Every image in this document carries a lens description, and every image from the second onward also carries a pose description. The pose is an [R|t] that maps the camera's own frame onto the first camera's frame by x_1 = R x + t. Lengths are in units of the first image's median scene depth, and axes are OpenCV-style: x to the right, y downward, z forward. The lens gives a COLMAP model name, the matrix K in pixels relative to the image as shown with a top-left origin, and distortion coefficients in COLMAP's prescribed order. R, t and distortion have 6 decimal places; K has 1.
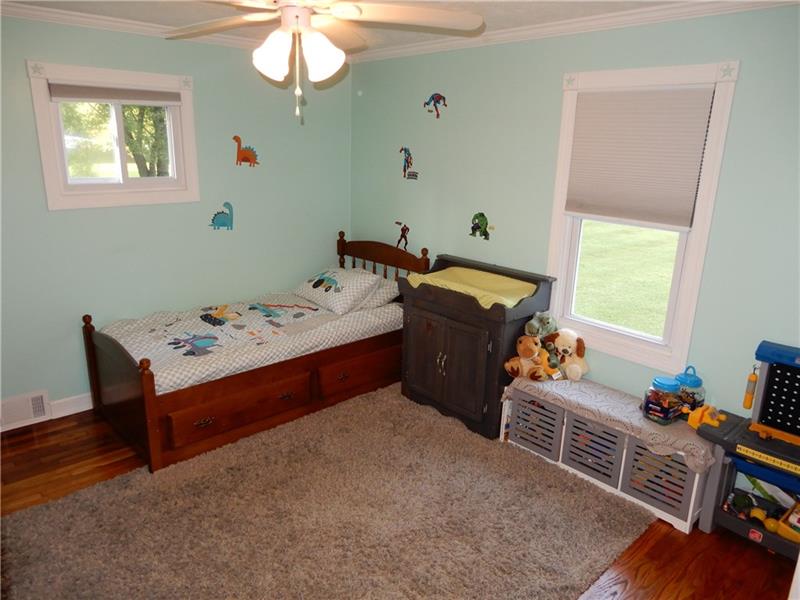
lens RADIAL K [[570.5, 0, 400.0], [0, 570.5, 300.0], [0, 0, 1]] dist [0.002061, -0.000351]
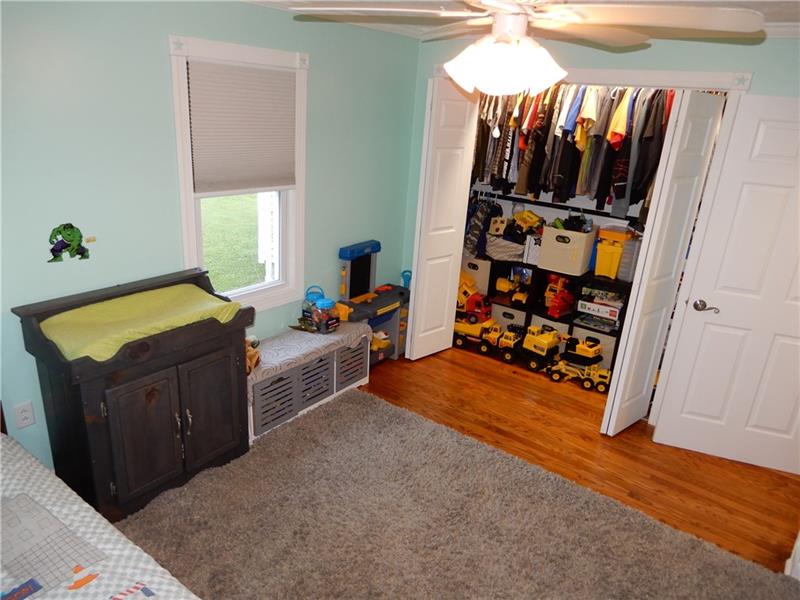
lens RADIAL K [[570.5, 0, 400.0], [0, 570.5, 300.0], [0, 0, 1]] dist [0.002061, -0.000351]
pose [[-0.189028, -0.363719, 0.912128, -0.683454], [0.194990, 0.896474, 0.397886, -0.313208], [-0.962417, 0.253068, -0.098537, 0.851747]]
